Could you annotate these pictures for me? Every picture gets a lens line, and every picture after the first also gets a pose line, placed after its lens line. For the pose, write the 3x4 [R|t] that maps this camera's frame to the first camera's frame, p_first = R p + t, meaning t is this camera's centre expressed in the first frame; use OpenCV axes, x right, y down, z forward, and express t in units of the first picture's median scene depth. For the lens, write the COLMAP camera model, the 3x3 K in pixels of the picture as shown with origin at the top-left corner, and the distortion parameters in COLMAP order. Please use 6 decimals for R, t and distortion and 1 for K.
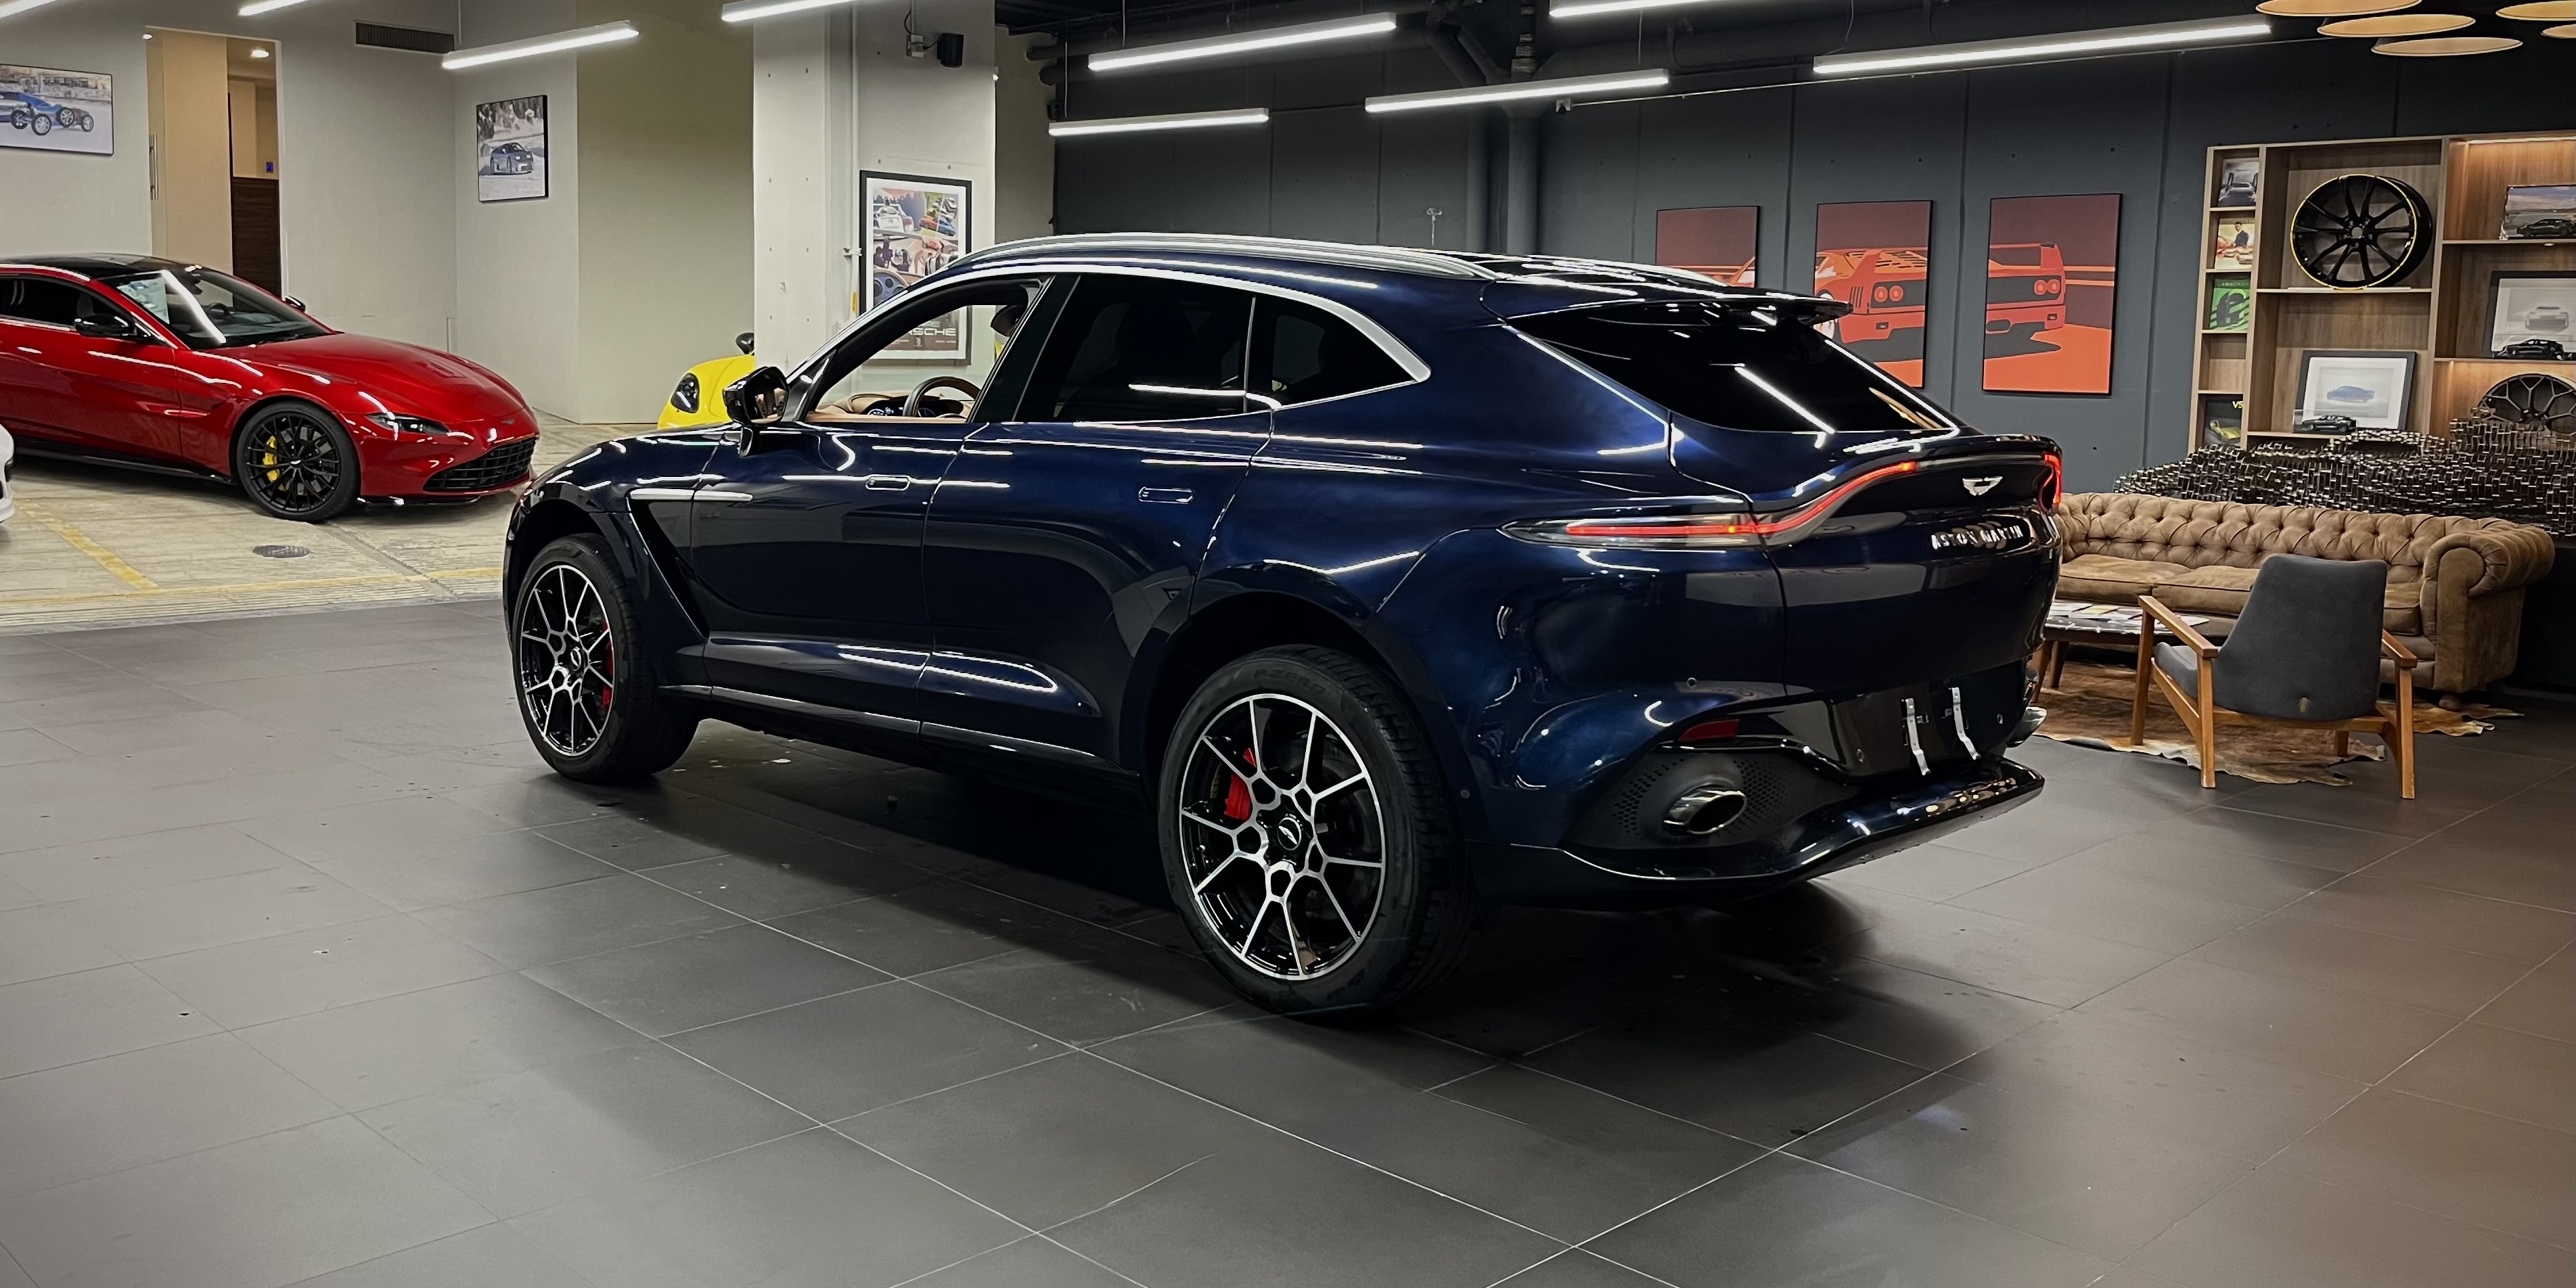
lens RADIAL K [[2064.4, 0, 1209.4], [0, 2064.4, 544.2], [0, 0, 1]] dist [0.063542, -0.081441]
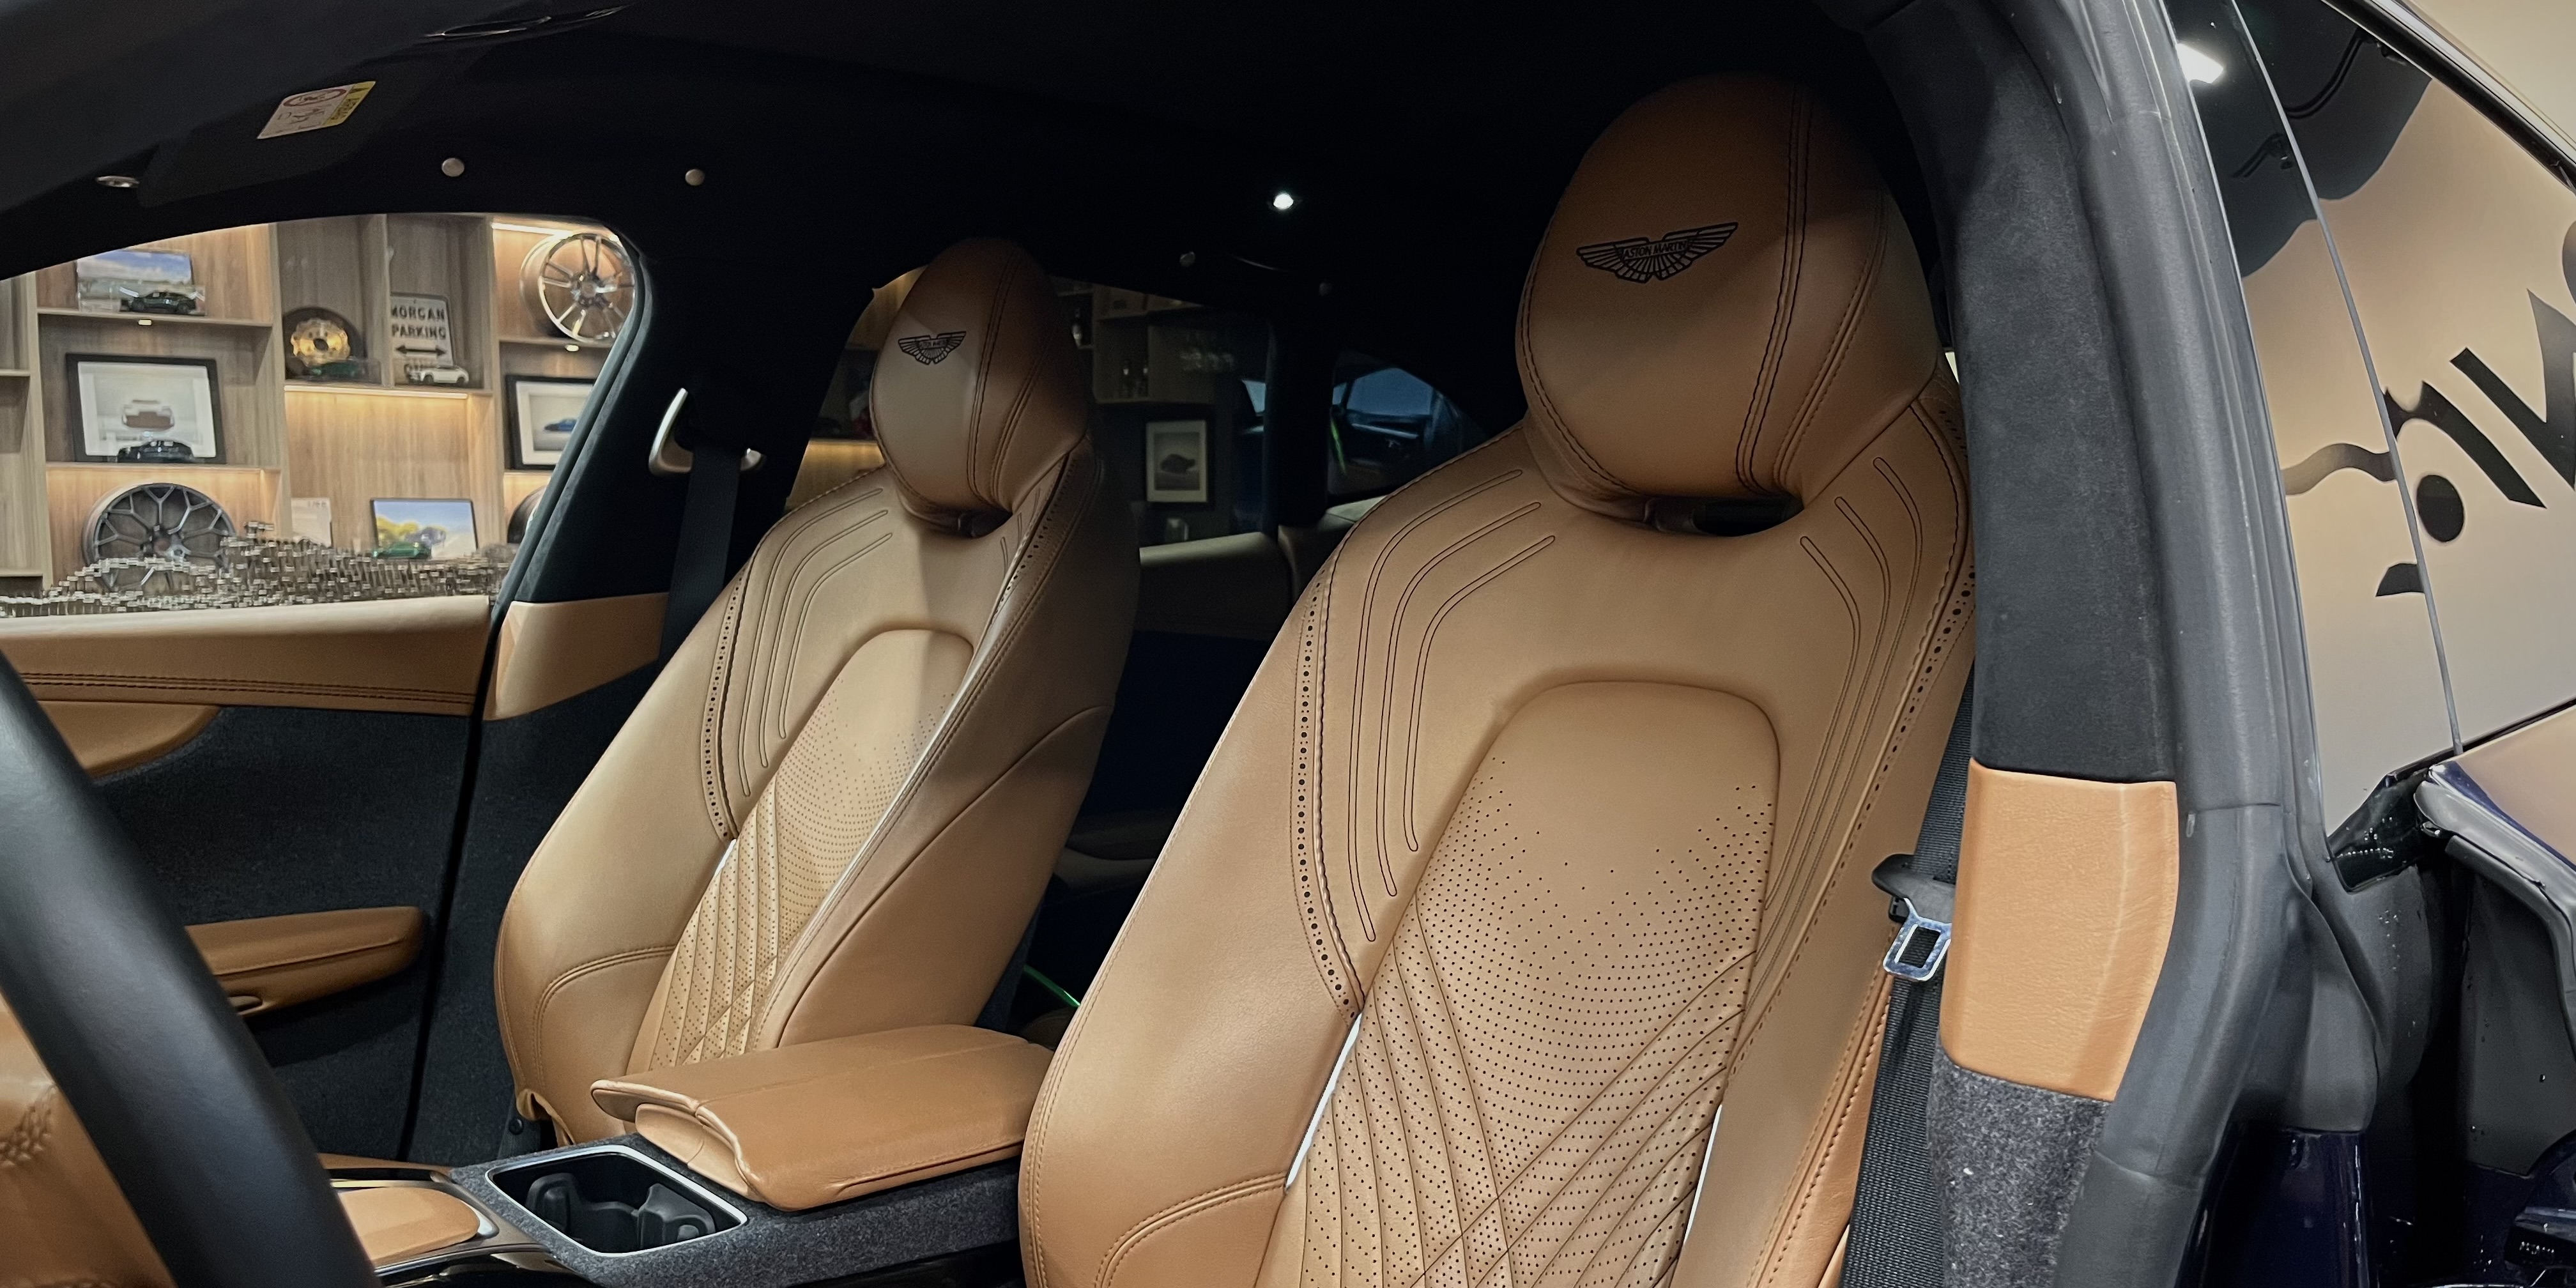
lens RADIAL K [[1960.9, 0, 1291.0], [0, 1960.9, 581.3], [0, 0, 1]] dist [0.057075, -0.084946]
pose [[0.040551, -0.047675, 0.998039, -0.099283], [0.092784, 0.994725, 0.043747, -0.032828], [-0.994860, 0.090828, 0.044760, 0.481581]]
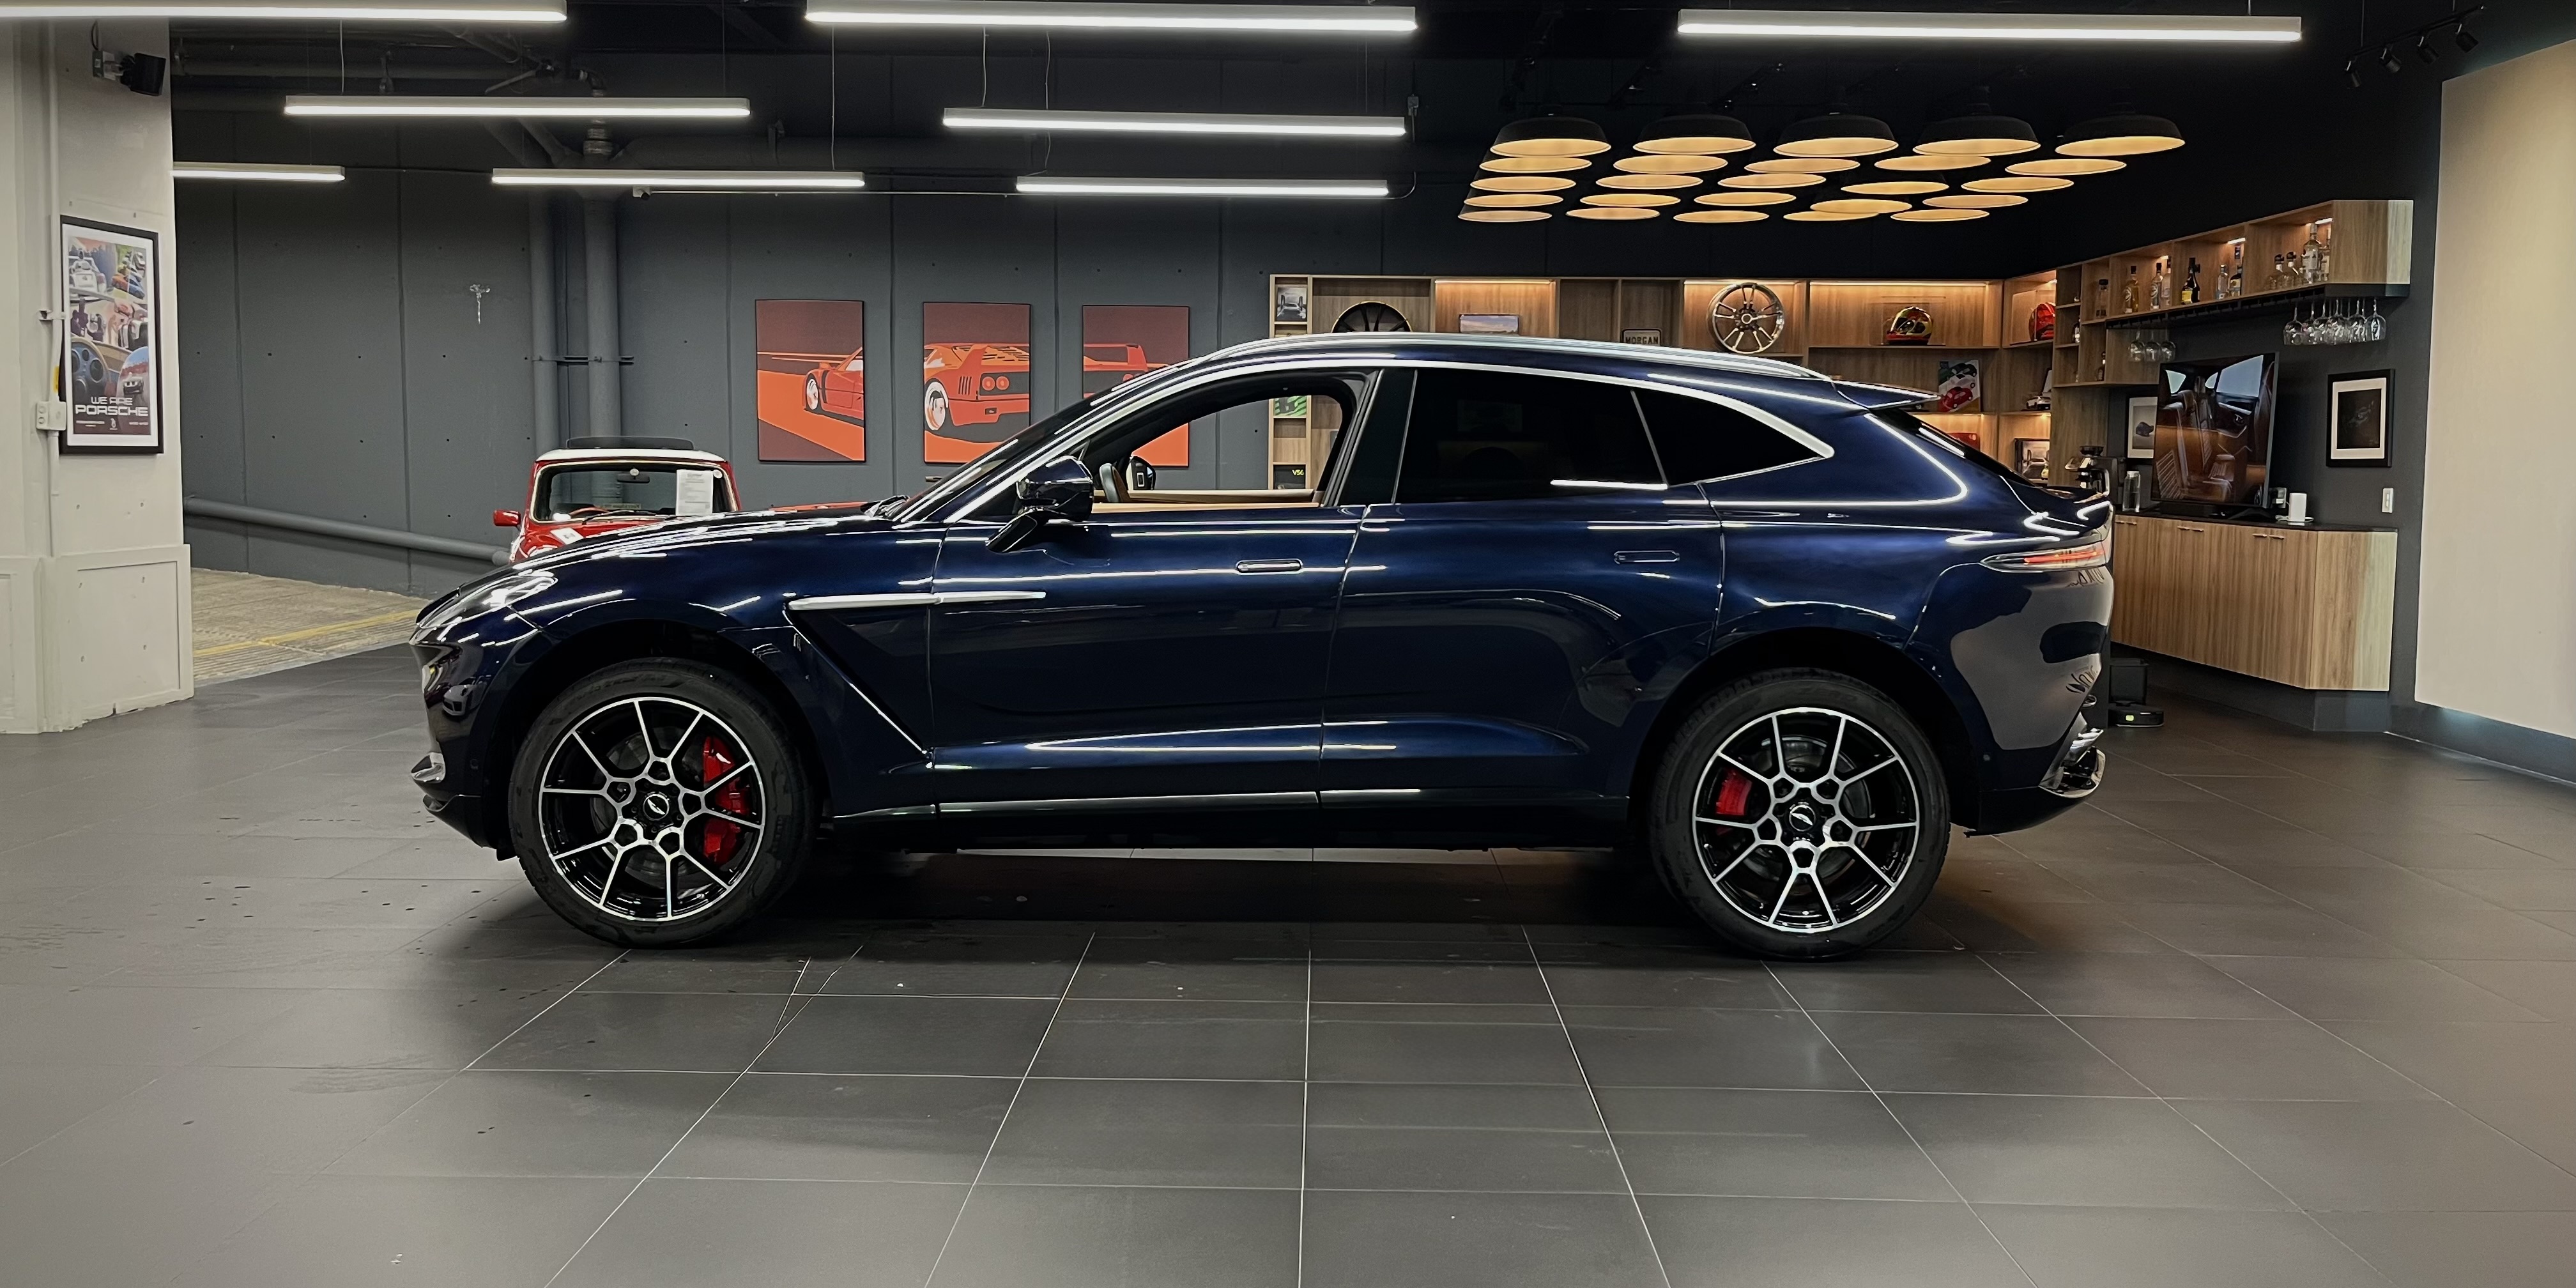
lens RADIAL K [[1960.9, 0, 1291.0], [0, 1960.9, 581.3], [0, 0, 1]] dist [0.057075, -0.084946]
pose [[0.706419, -0.060541, 0.705200, -0.376309], [0.071992, 0.997314, 0.013503, -0.015803], [-0.704123, 0.041230, 0.708880, 0.132974]]
